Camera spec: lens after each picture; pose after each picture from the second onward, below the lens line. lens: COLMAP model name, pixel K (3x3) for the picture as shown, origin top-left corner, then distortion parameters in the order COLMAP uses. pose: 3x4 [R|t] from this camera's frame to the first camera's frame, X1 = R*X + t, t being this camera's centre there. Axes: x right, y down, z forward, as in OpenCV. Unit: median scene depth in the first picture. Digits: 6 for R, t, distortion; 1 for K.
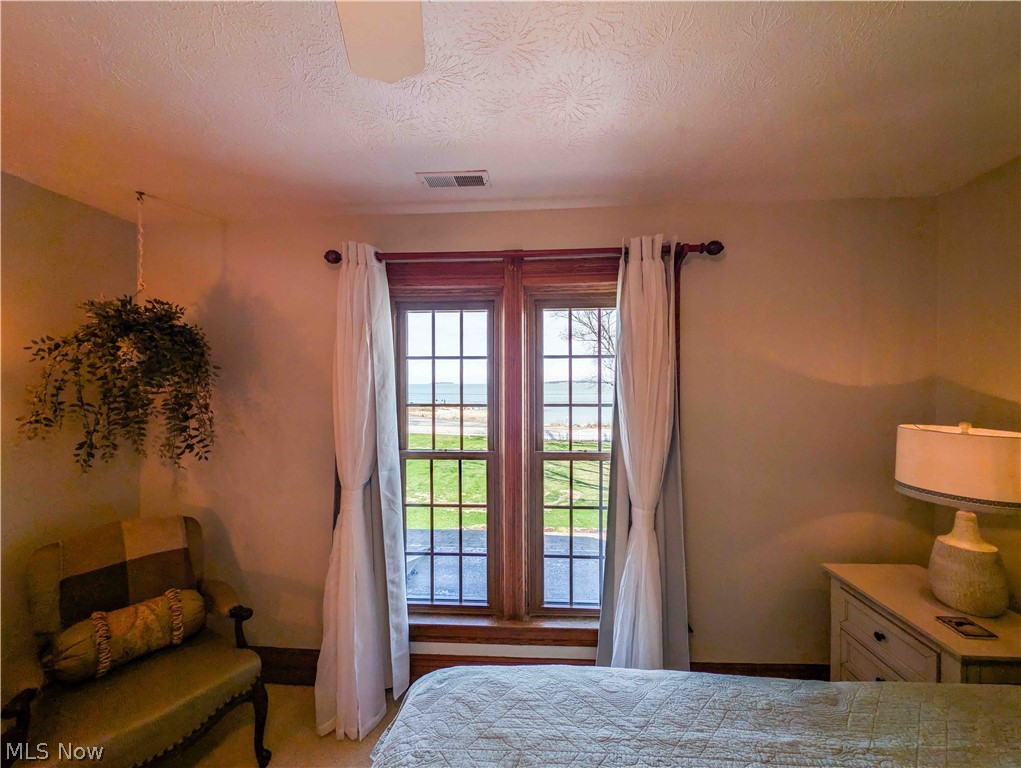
lens RADIAL K [[360.7, 0, 510.5], [0, 360.7, 384.0], [0, 0, 1]] dist [0.000227, -0.000128]
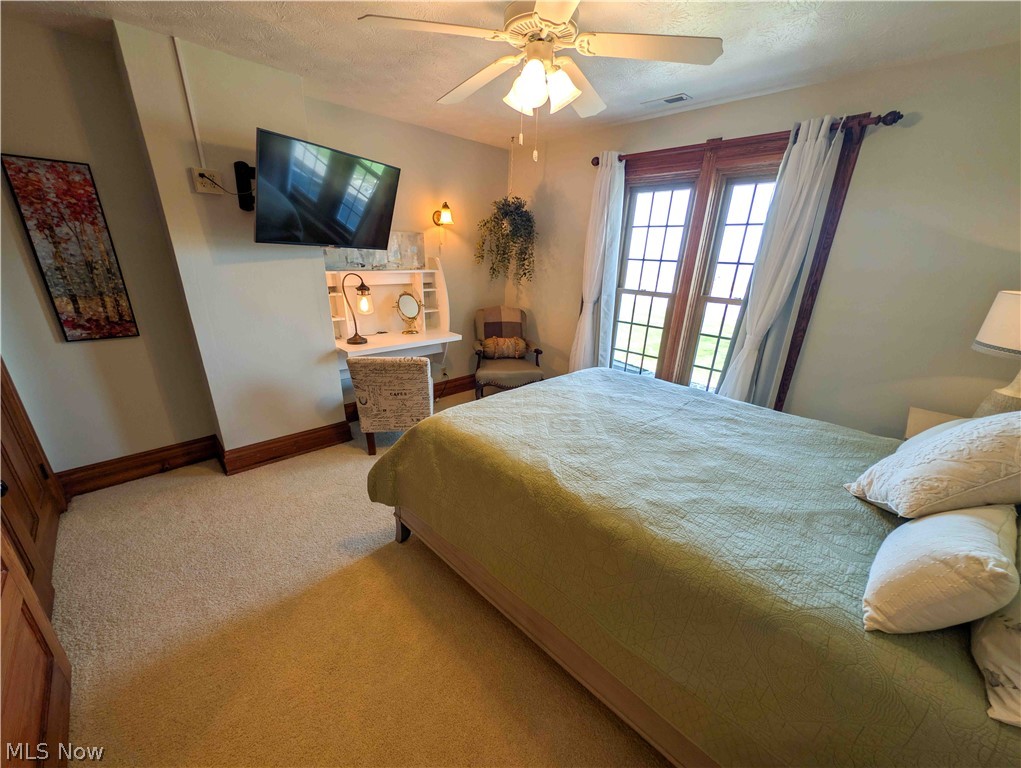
lens RADIAL K [[424.9, 0, 498.1], [0, 424.9, 407.4], [0, 0, 1]] dist [-0.000206, -0.000551]
pose [[0.713648, 0.267627, -0.647366, 0.785160], [-0.031462, 0.935455, 0.352042, 0.033291], [0.699797, -0.230867, 0.676006, -0.930475]]
